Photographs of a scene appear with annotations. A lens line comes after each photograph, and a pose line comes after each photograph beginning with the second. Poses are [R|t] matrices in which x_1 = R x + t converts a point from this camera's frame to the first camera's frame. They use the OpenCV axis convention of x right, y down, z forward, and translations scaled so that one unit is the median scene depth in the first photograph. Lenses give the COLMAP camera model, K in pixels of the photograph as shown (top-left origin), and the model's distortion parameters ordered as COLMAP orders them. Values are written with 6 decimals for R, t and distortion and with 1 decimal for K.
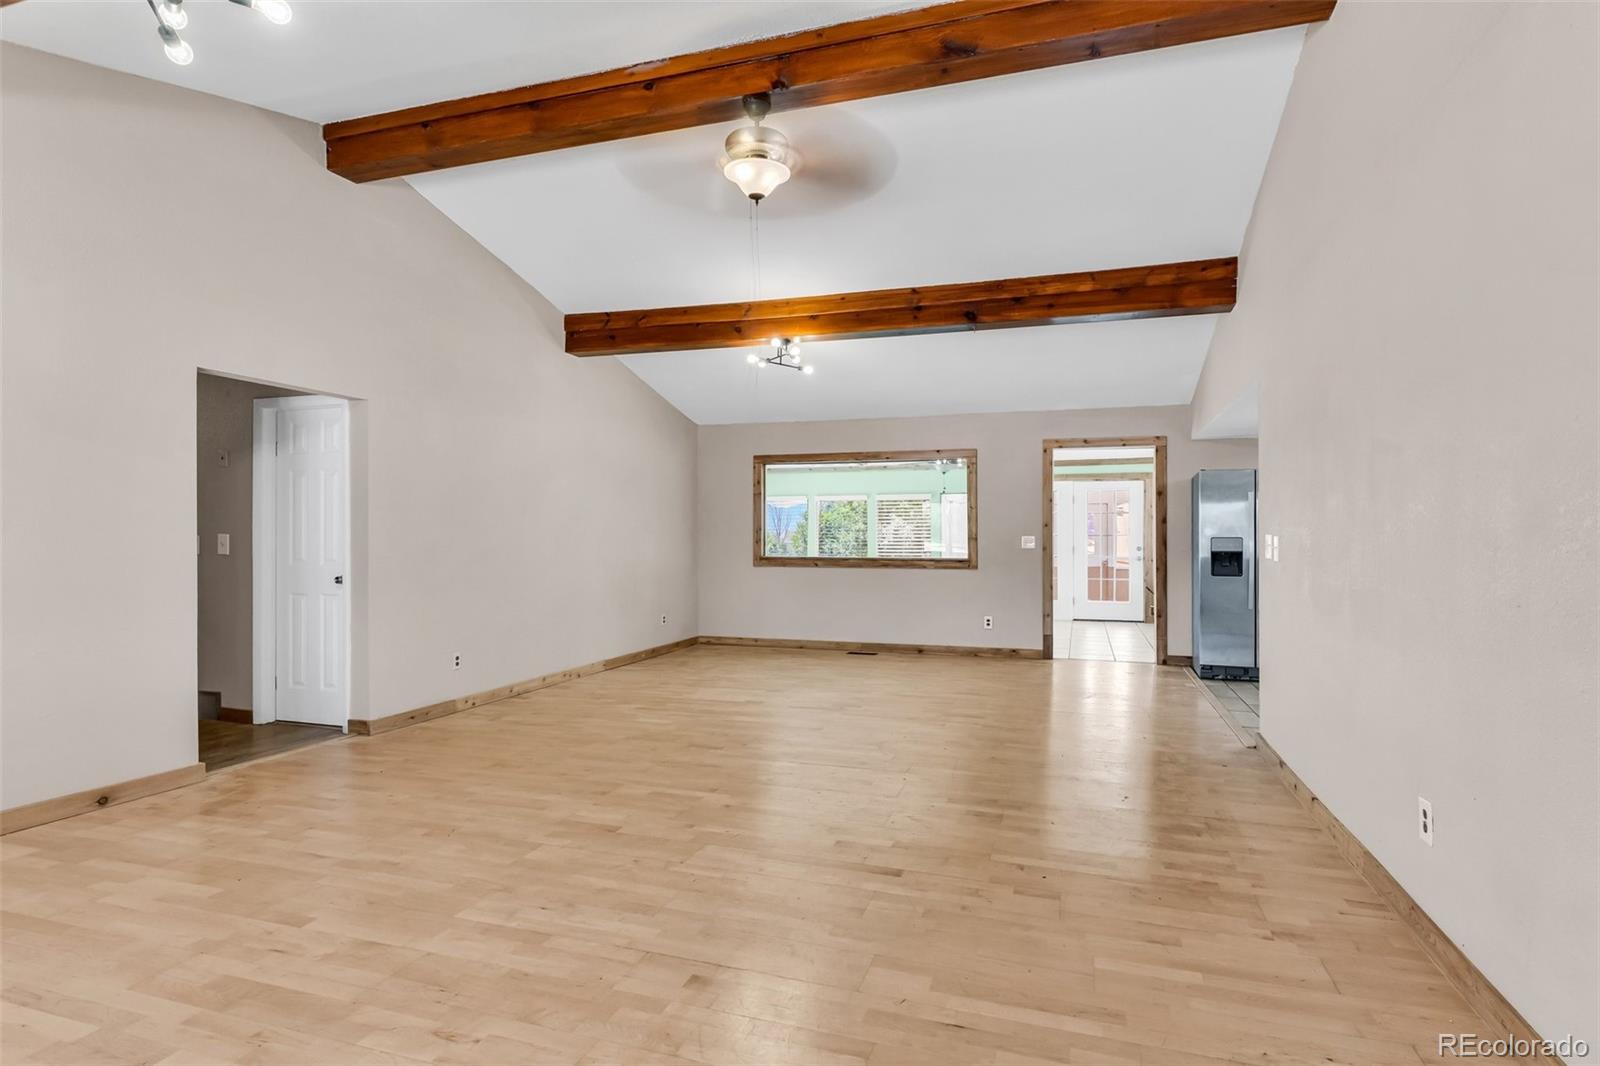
lens RADIAL K [[811.5, 0, 800.0], [0, 811.5, 533.0], [0, 0, 1]] dist [-0.002465, -0.000425]
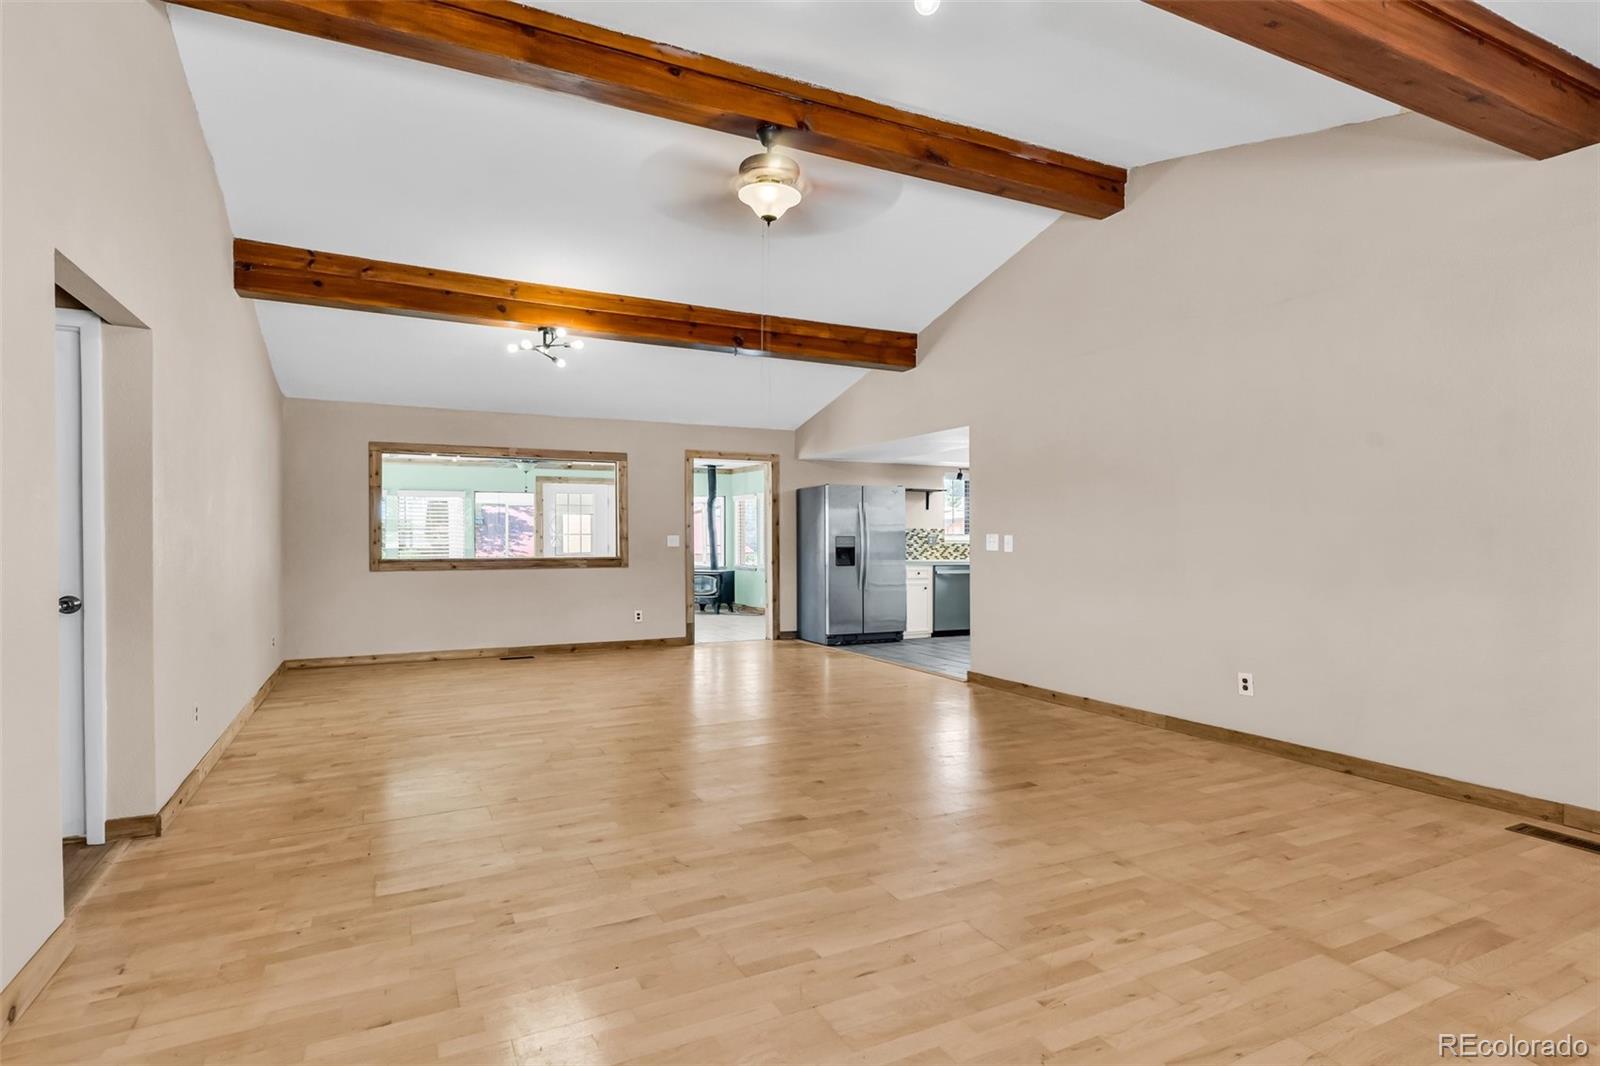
lens RADIAL K [[790.2, 0, 800.0], [0, 790.2, 533.0], [0, 0, 1]] dist [-0.000209, 0.000200]
pose [[0.728726, 0.002078, 0.684802, -0.417719], [-0.002086, 0.999997, -0.000816, 0.001025], [-0.684802, -0.000834, 0.728729, 0.119686]]
